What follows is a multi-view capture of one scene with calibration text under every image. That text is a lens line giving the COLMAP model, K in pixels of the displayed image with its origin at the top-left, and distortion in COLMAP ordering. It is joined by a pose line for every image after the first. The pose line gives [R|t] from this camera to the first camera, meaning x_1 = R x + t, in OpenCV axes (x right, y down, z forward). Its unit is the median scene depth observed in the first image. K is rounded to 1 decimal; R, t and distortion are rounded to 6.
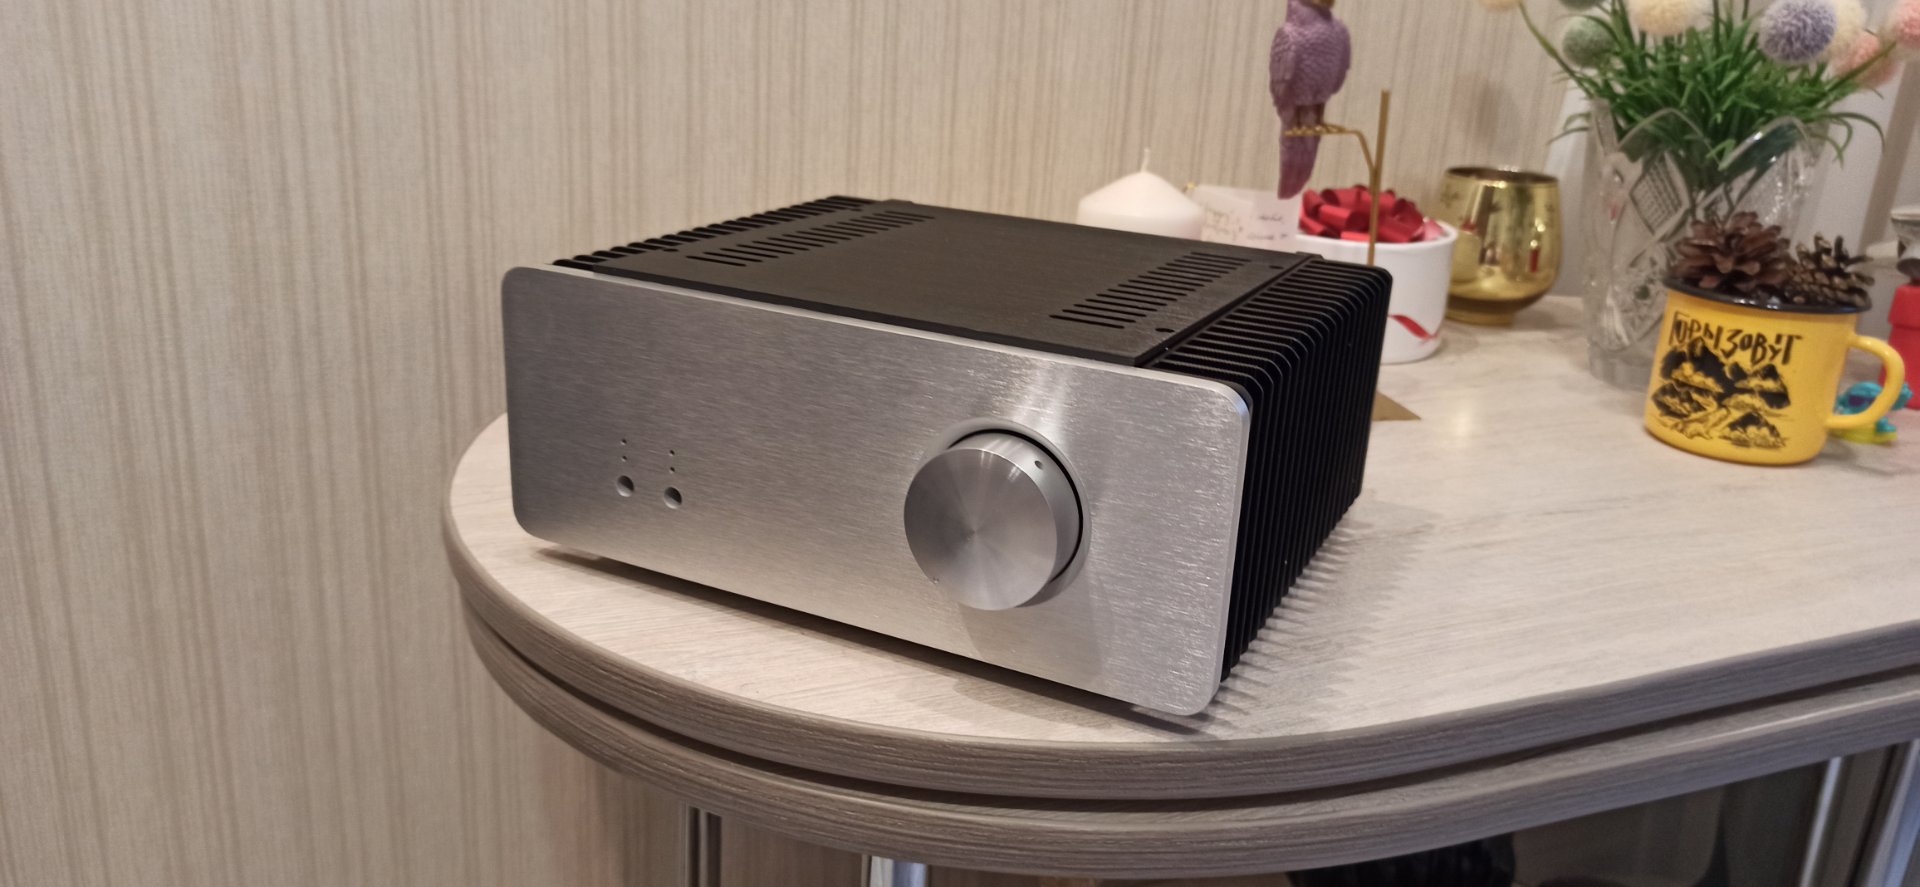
lens RADIAL K [[1402.0, 0, 959.7], [0, 1402.0, 486.2], [0, 0, 1]] dist [0.012117, -0.000887]
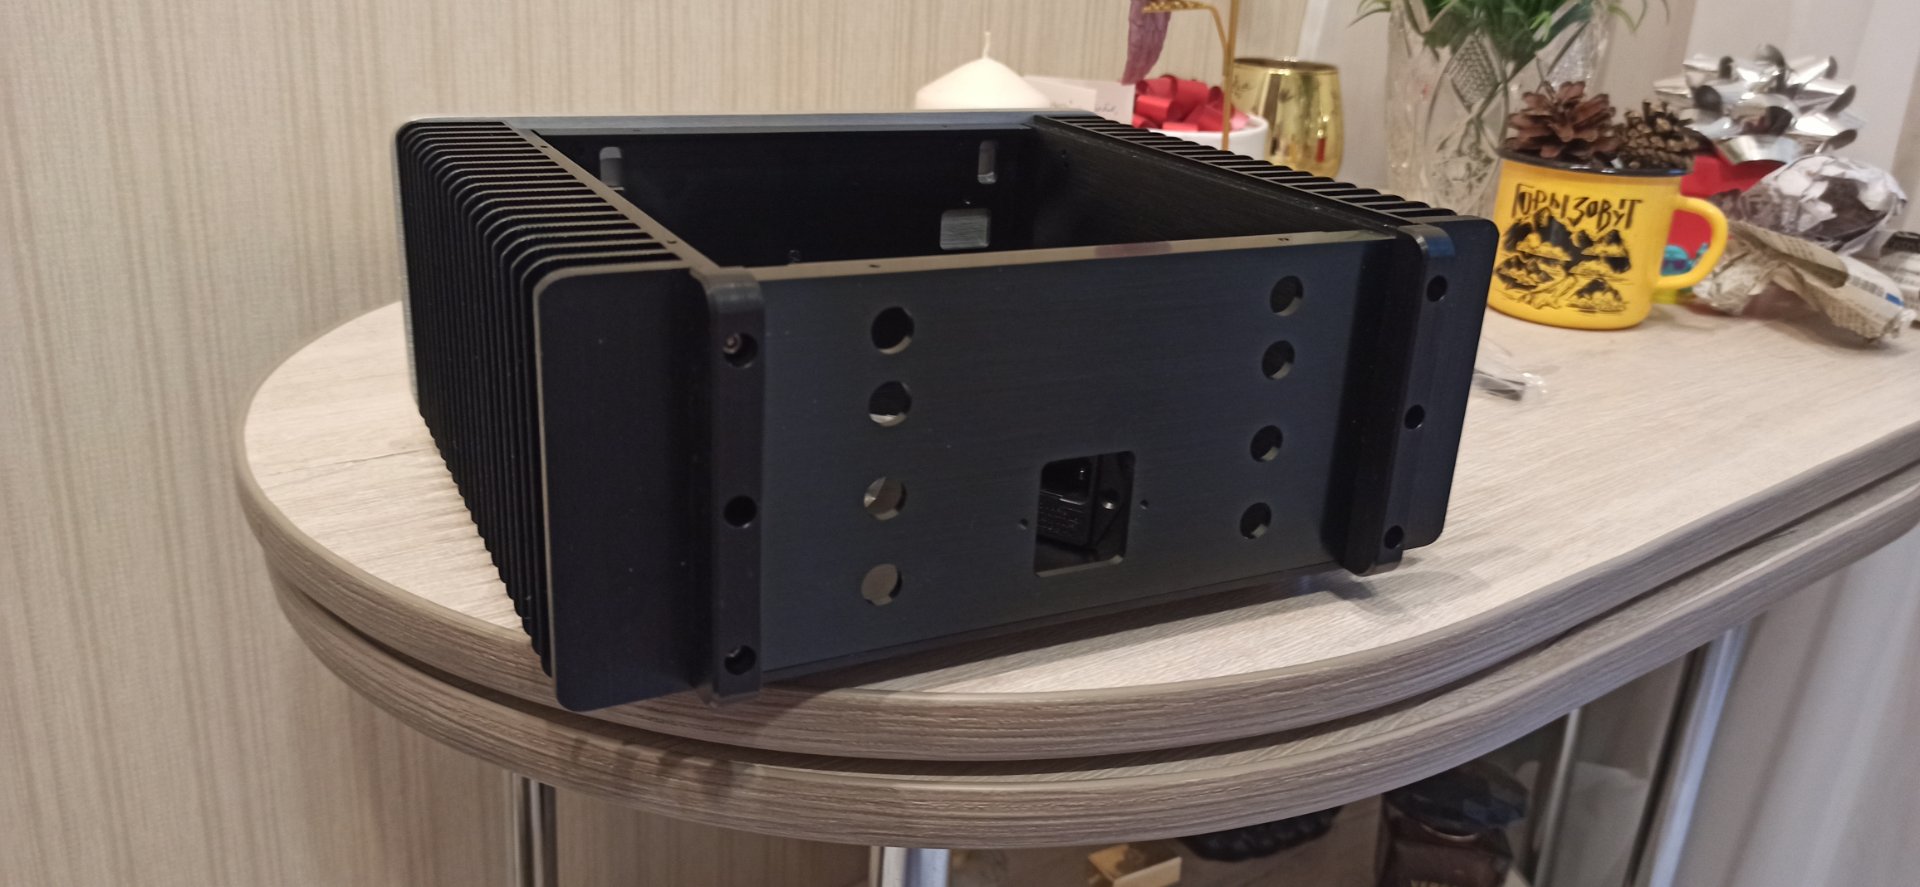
lens RADIAL K [[1402.0, 0, 959.7], [0, 1402.0, 486.2], [0, 0, 1]] dist [0.012117, -0.000887]
pose [[0.964774, -0.095933, 0.244967, -0.130081], [0.085428, 0.994924, 0.053183, 0.003205], [-0.248826, -0.030383, 0.968072, 0.109450]]
